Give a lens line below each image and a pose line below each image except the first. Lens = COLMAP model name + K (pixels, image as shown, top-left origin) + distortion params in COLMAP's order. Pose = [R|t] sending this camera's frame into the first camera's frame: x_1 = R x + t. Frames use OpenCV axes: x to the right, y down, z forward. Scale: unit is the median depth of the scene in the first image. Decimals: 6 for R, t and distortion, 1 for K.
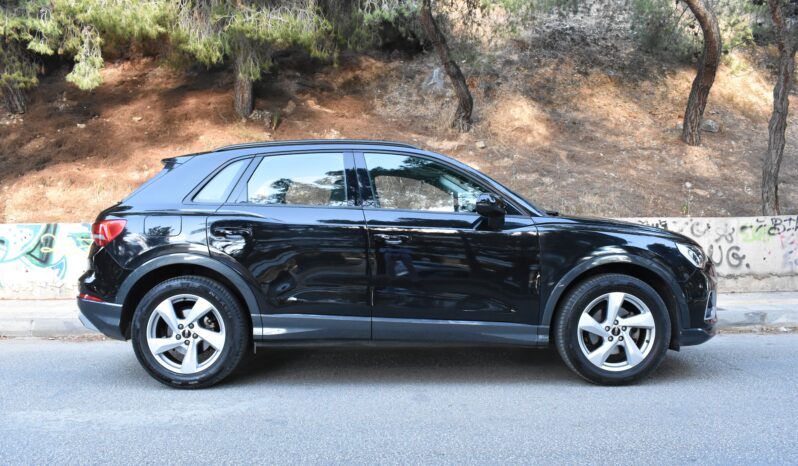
lens RADIAL K [[666.9, 0, 453.6], [0, 666.9, 230.8], [0, 0, 1]] dist [-0.055125, 0.001879]
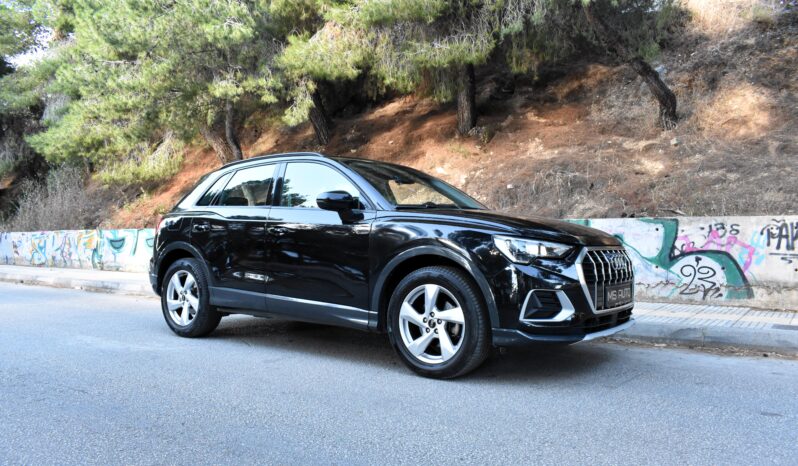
lens RADIAL K [[630.7, 0, 404.8], [0, 630.7, 253.6], [0, 0, 1]] dist [-0.088383, -0.001939]
pose [[0.790601, 0.014107, -0.612169, 0.828105], [-0.004982, 0.999850, 0.016606, 0.021530], [0.612311, -0.010079, 0.790553, 0.173104]]
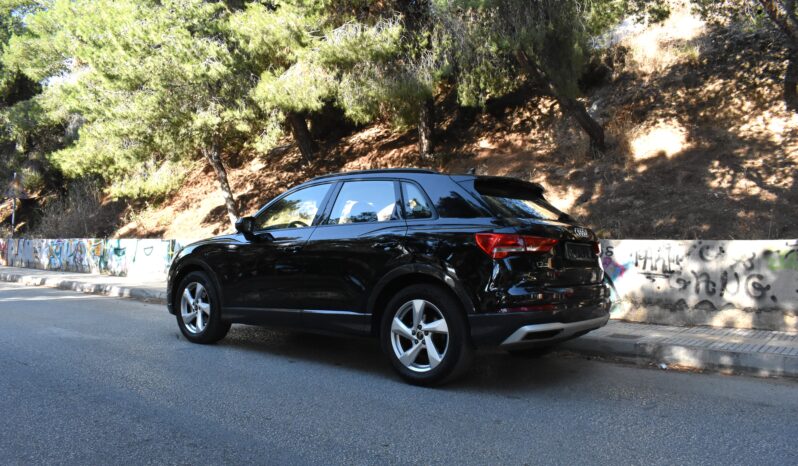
lens RADIAL K [[630.7, 0, 392.6], [0, 630.7, 250.8], [0, 0, 1]] dist [-0.088383, -0.001939]
pose [[0.751827, 0.013896, -0.659214, 0.905001], [-0.026861, 0.999593, -0.009564, 0.020488], [0.658813, 0.024898, 0.751895, 0.167898]]
